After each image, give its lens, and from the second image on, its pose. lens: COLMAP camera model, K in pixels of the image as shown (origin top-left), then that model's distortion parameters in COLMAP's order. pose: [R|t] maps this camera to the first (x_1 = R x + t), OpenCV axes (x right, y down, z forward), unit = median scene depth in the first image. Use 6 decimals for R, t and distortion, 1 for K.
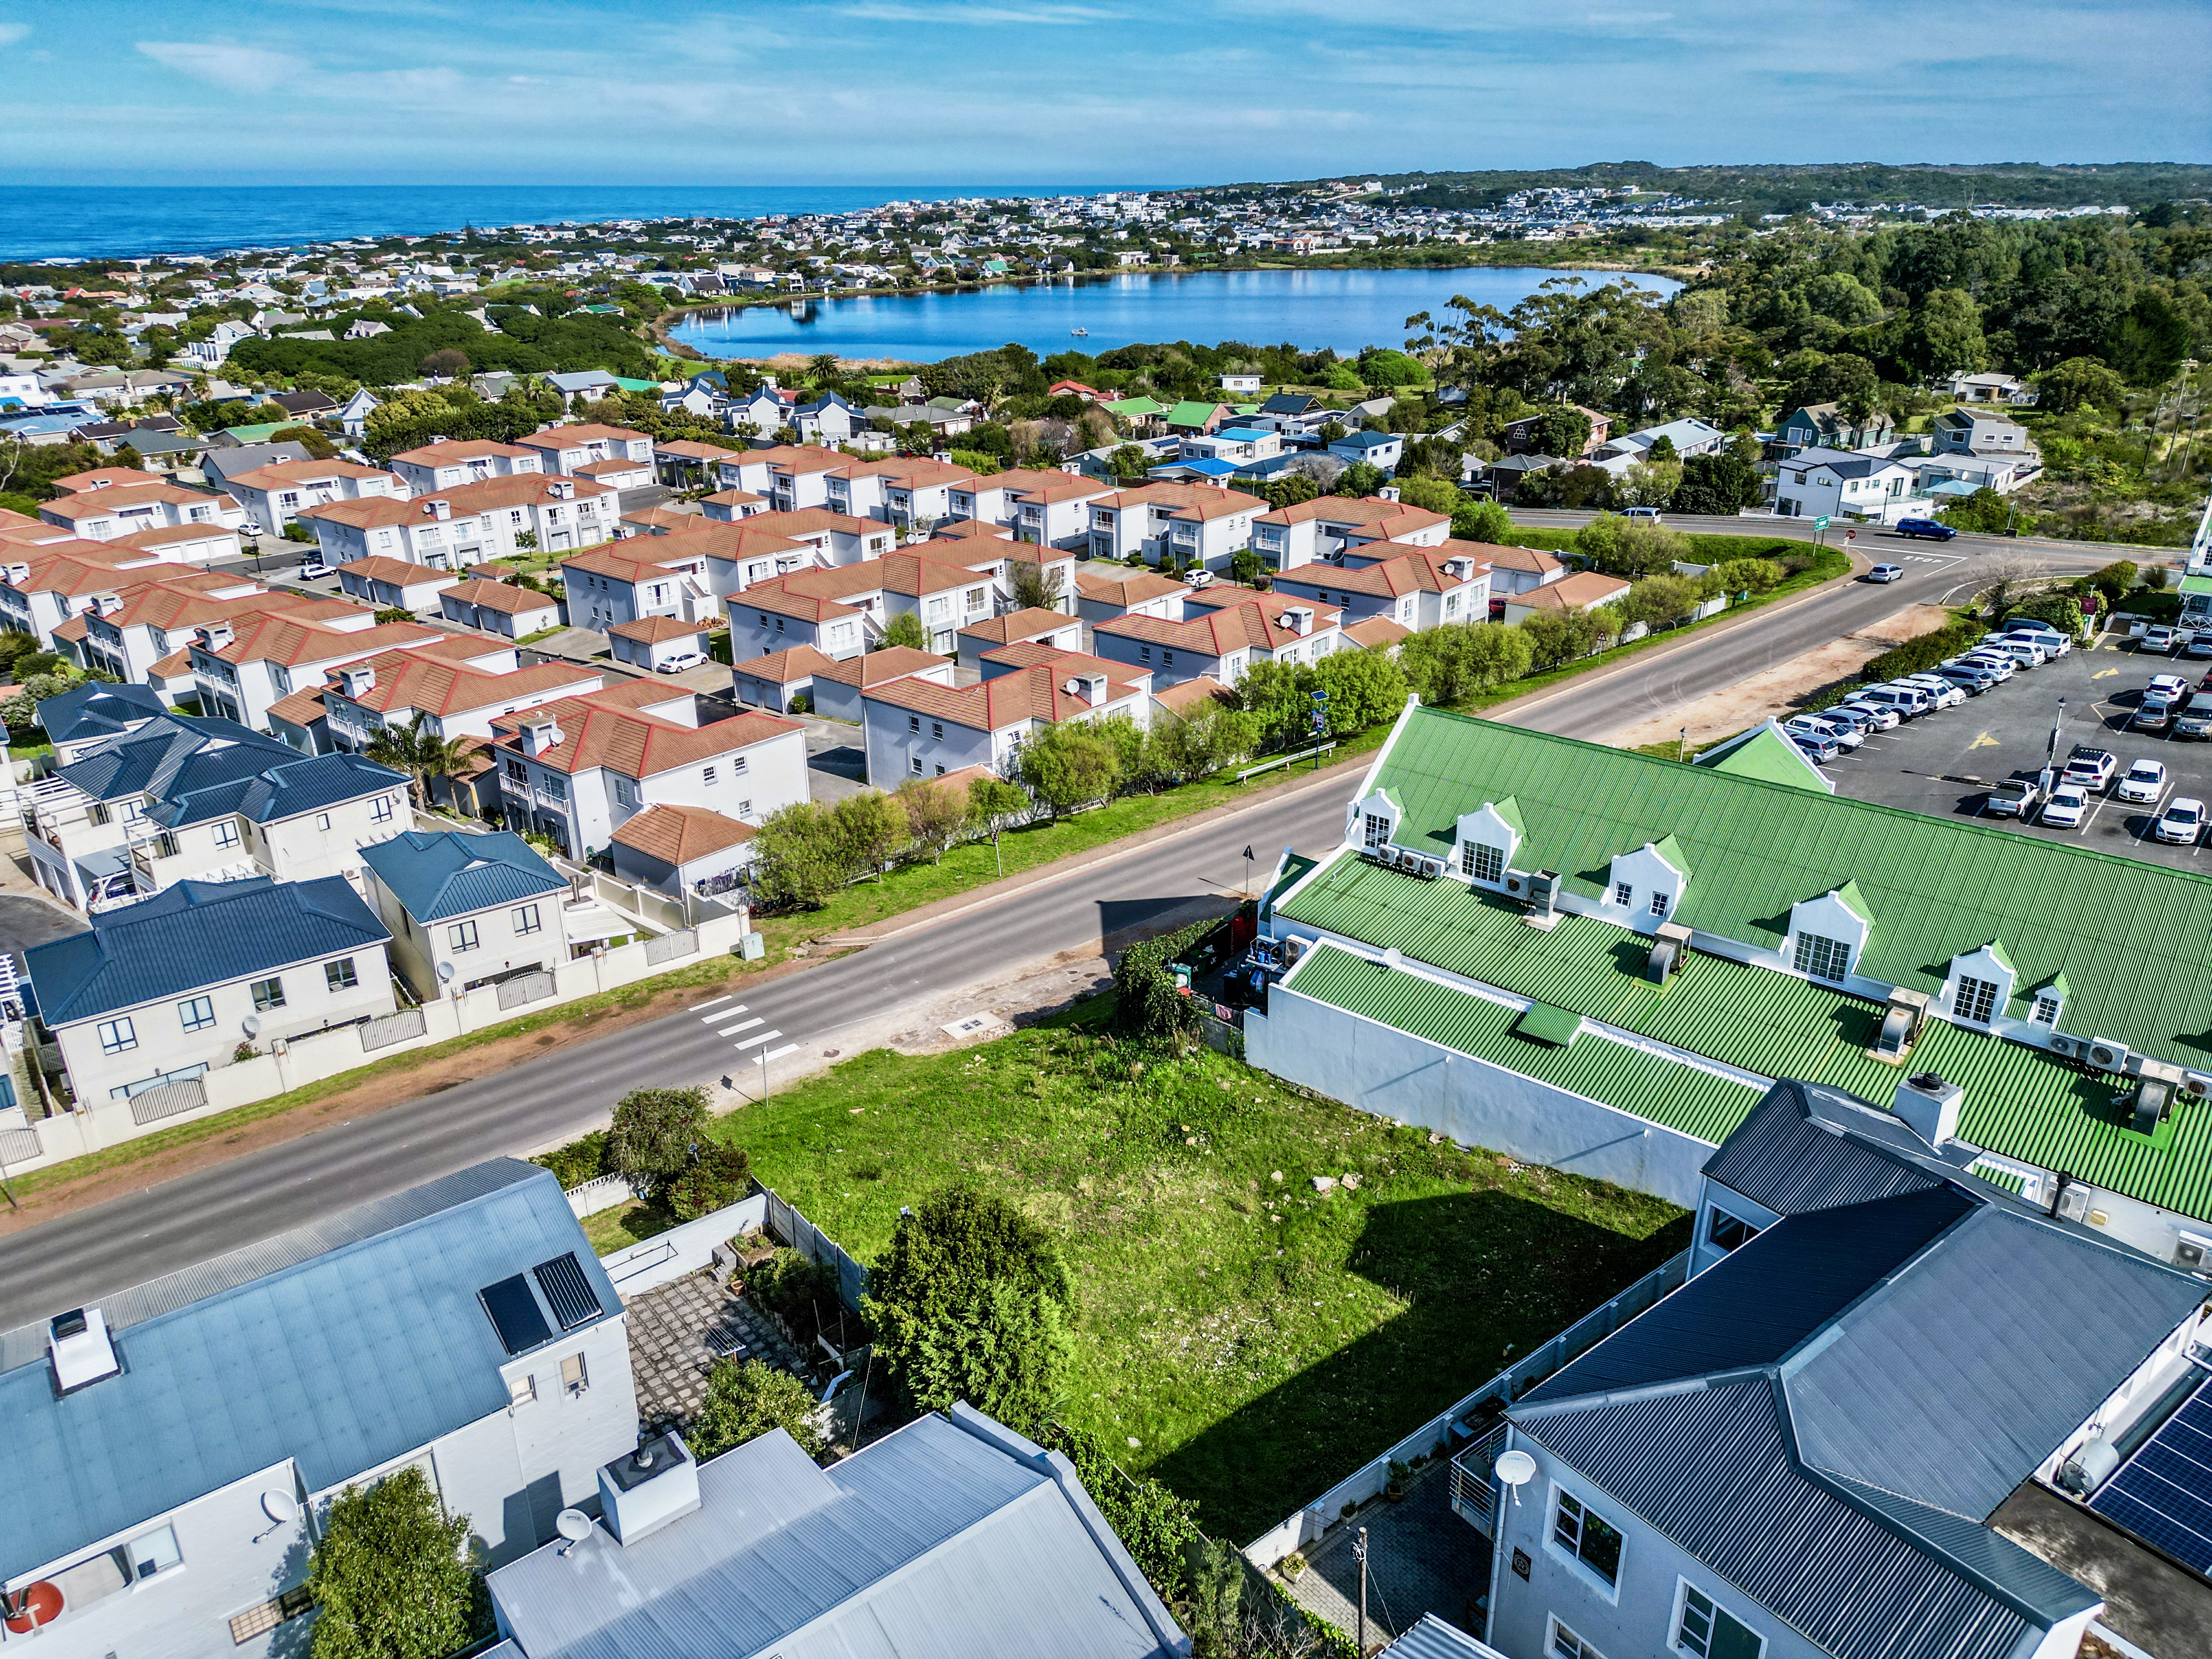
lens RADIAL K [[1558.0, 0, 1112.4], [0, 1558.0, 830.7], [0, 0, 1]] dist [0.080788, -0.081791]
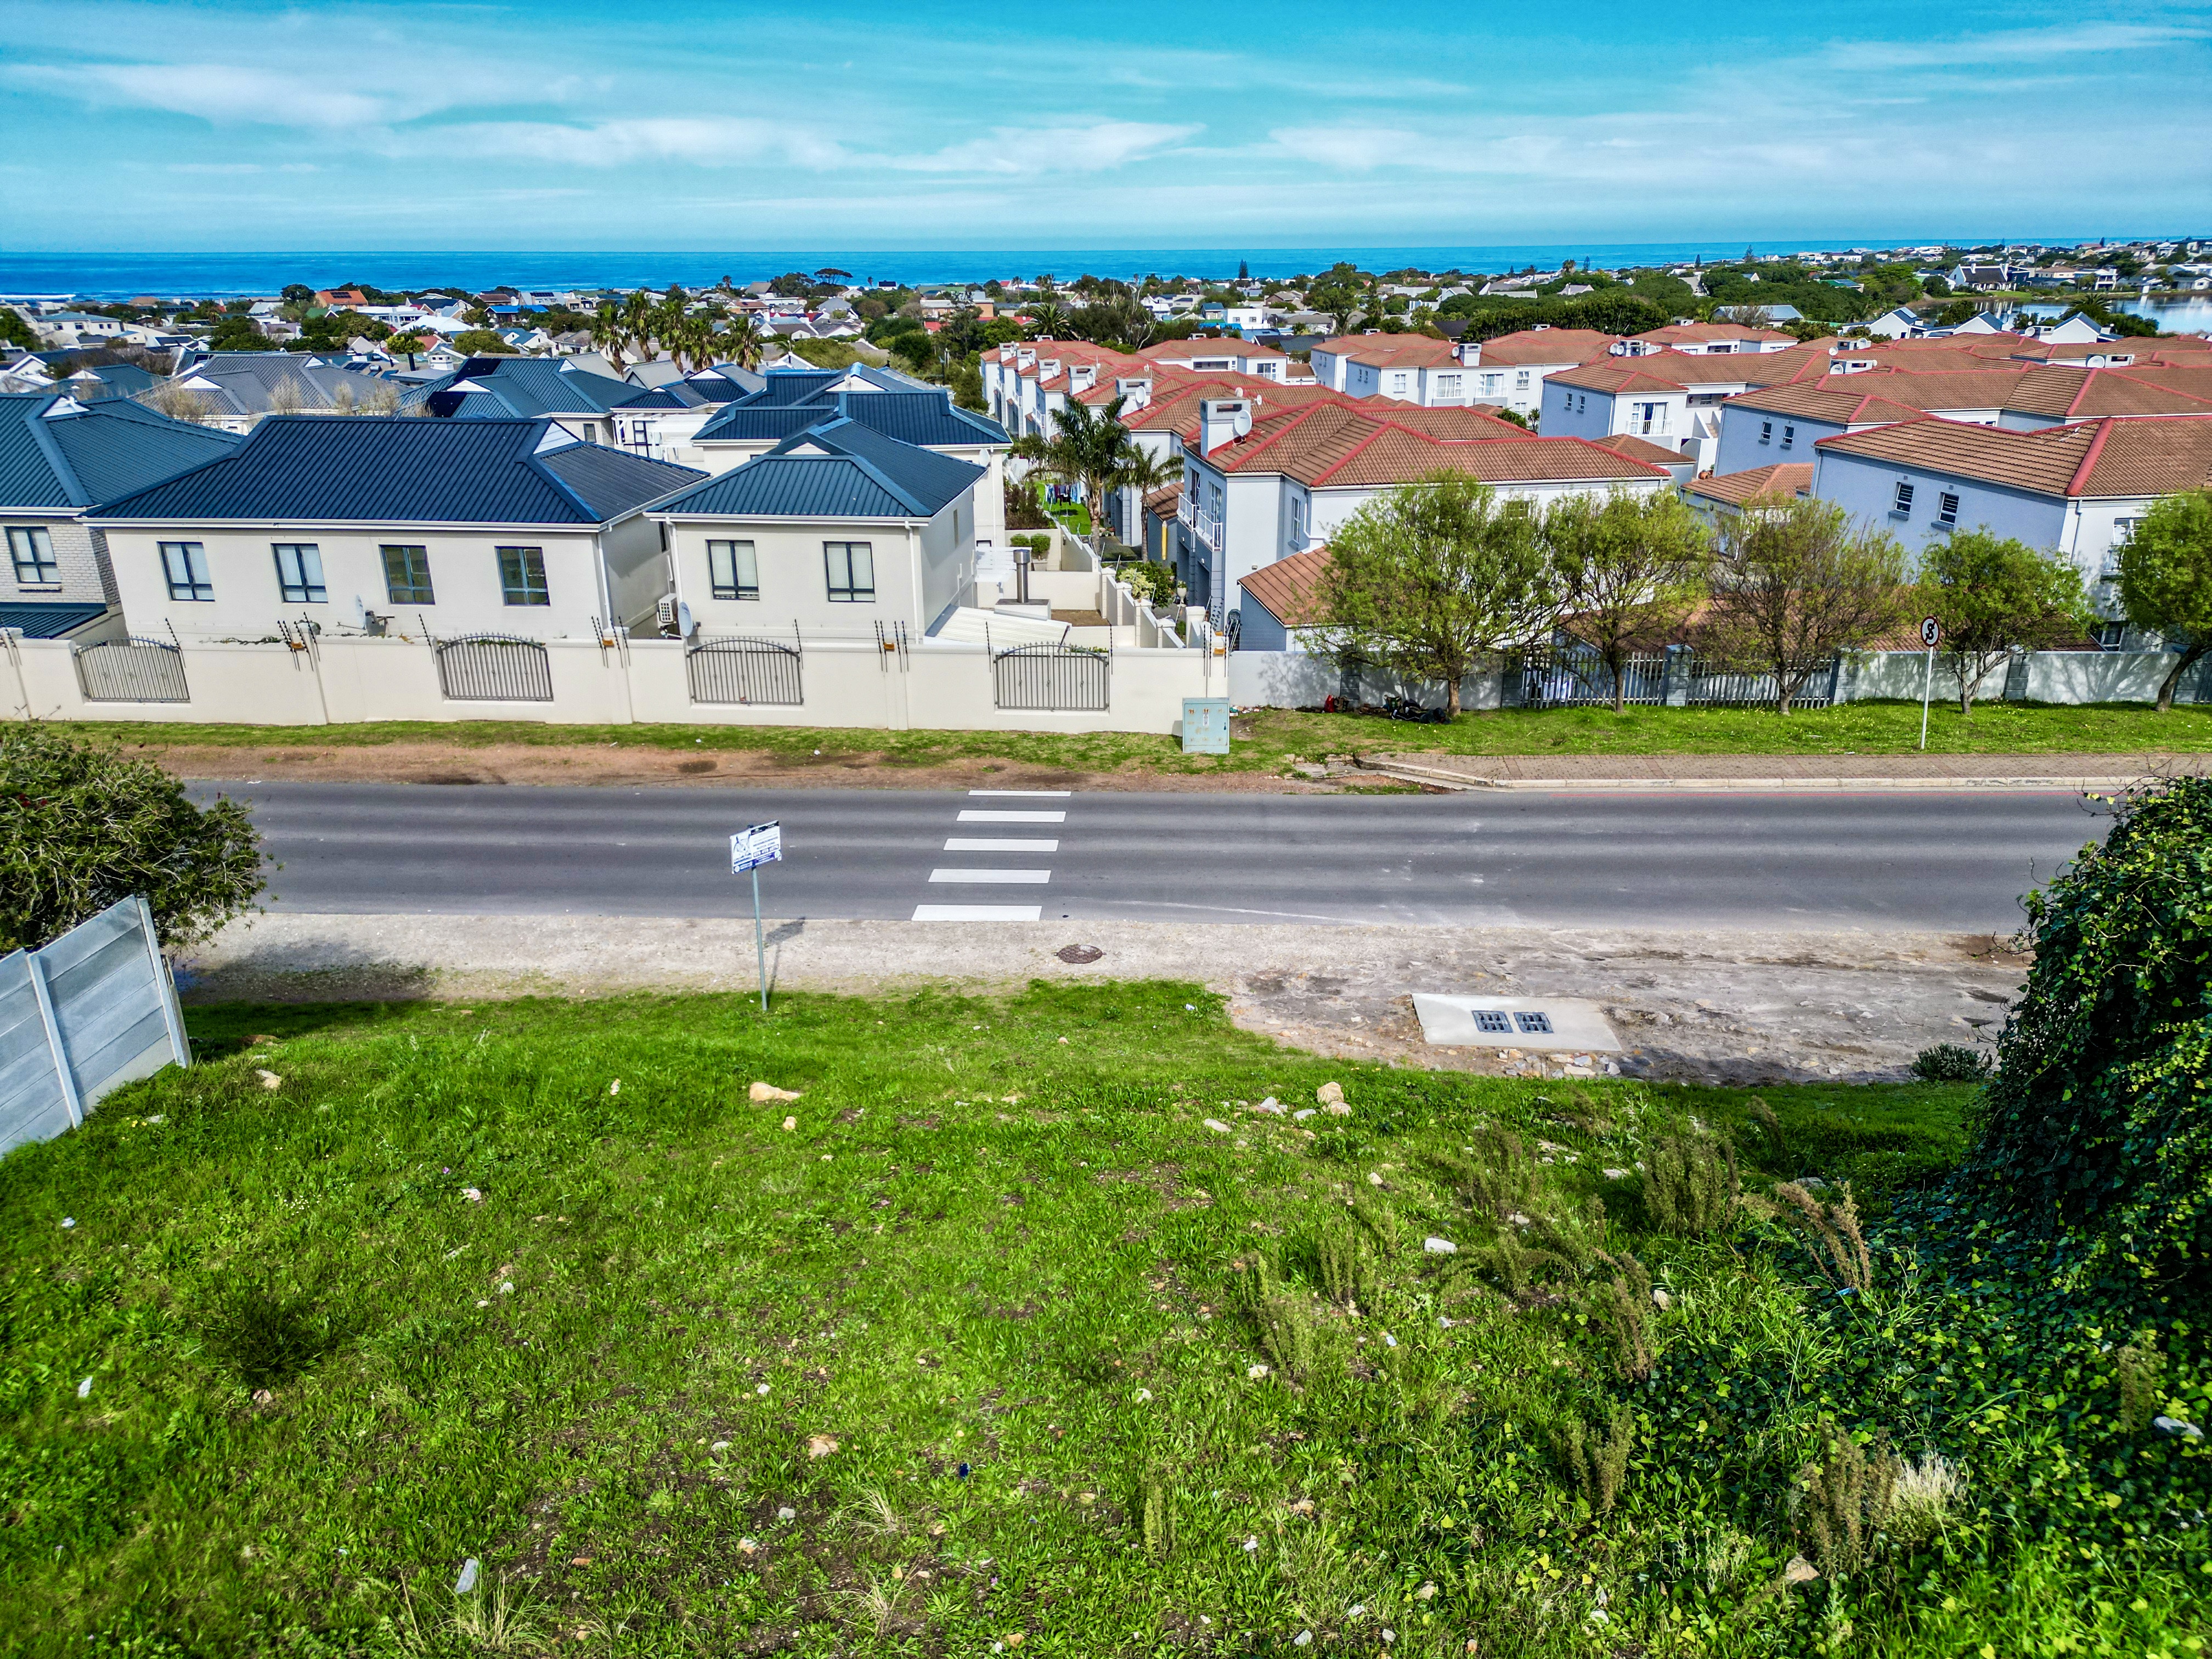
lens RADIAL K [[1542.1, 0, 1108.3], [0, 1542.1, 811.6], [0, 0, 1]] dist [0.084210, -0.083247]
pose [[0.736184, 0.227253, -0.637487, 0.011405], [-0.253089, 0.966039, 0.052103, 0.034686], [0.627678, 0.122983, 0.768697, 0.276269]]
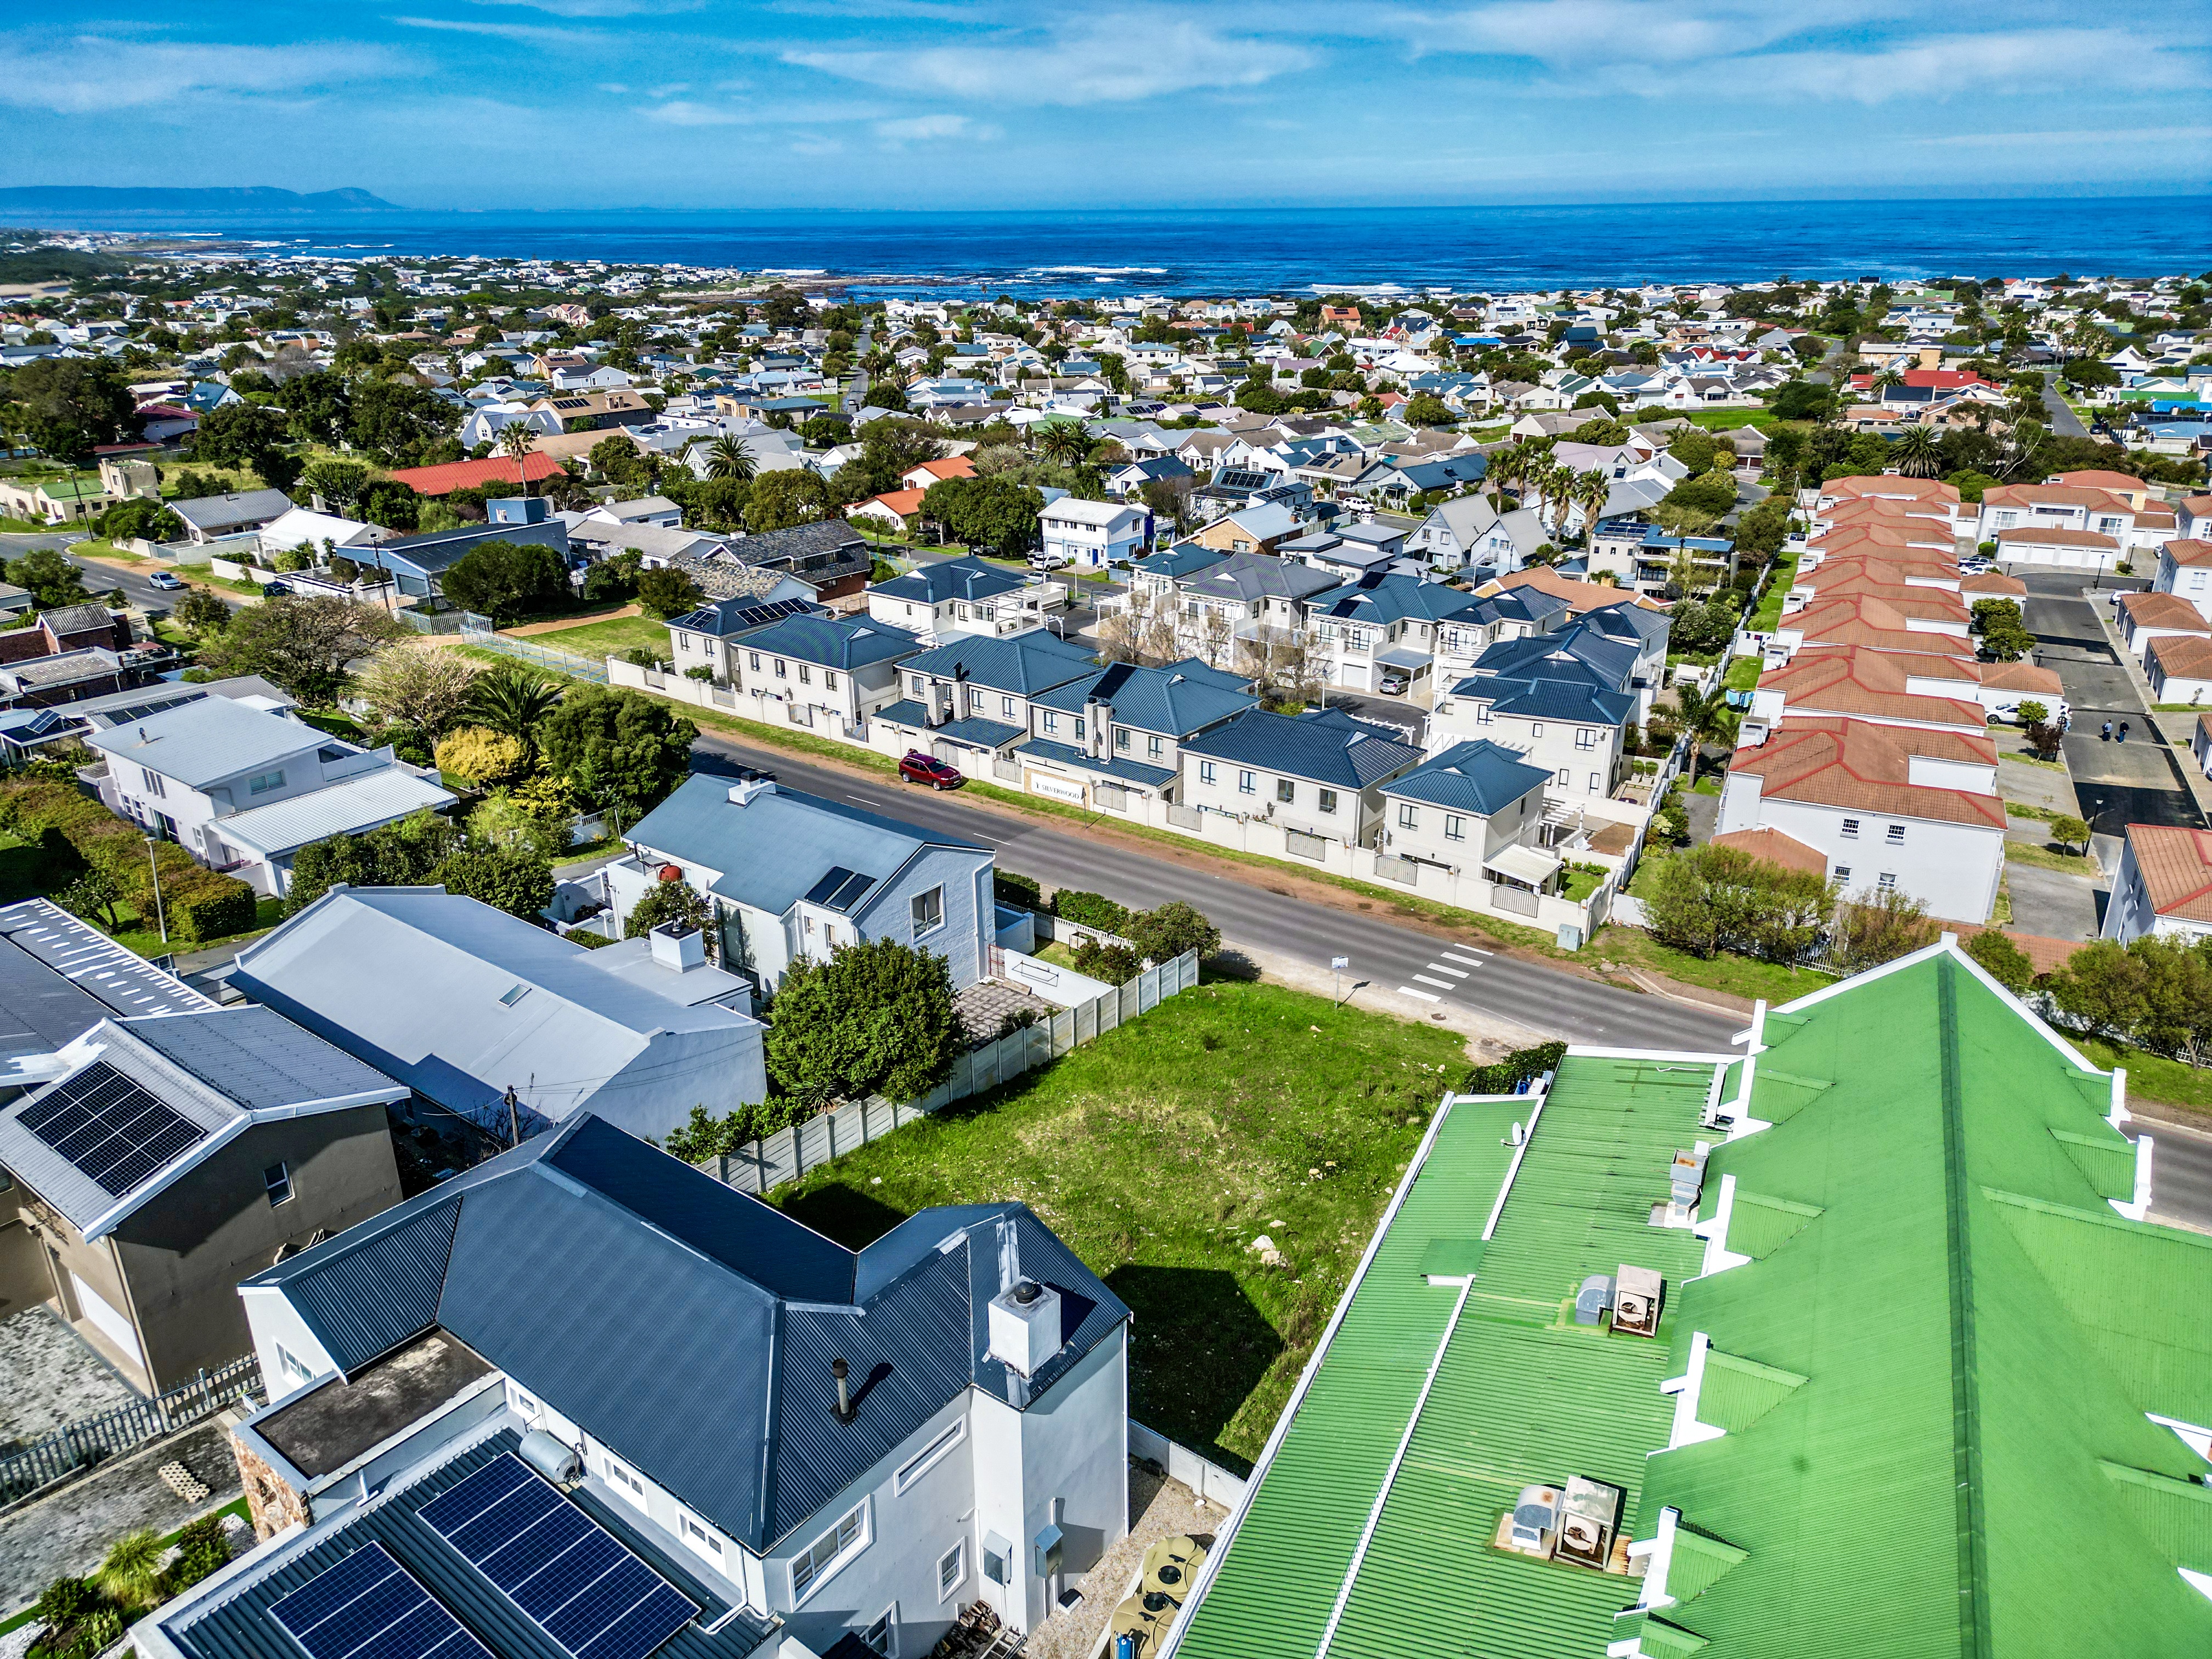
lens RADIAL K [[1558.0, 0, 1112.4], [0, 1558.0, 830.7], [0, 0, 1]] dist [0.080788, -0.081791]
pose [[0.243720, 0.356276, -0.902035, 0.251814], [-0.365376, 0.895283, 0.254889, -0.059162], [0.898388, 0.267460, 0.348373, 0.149530]]
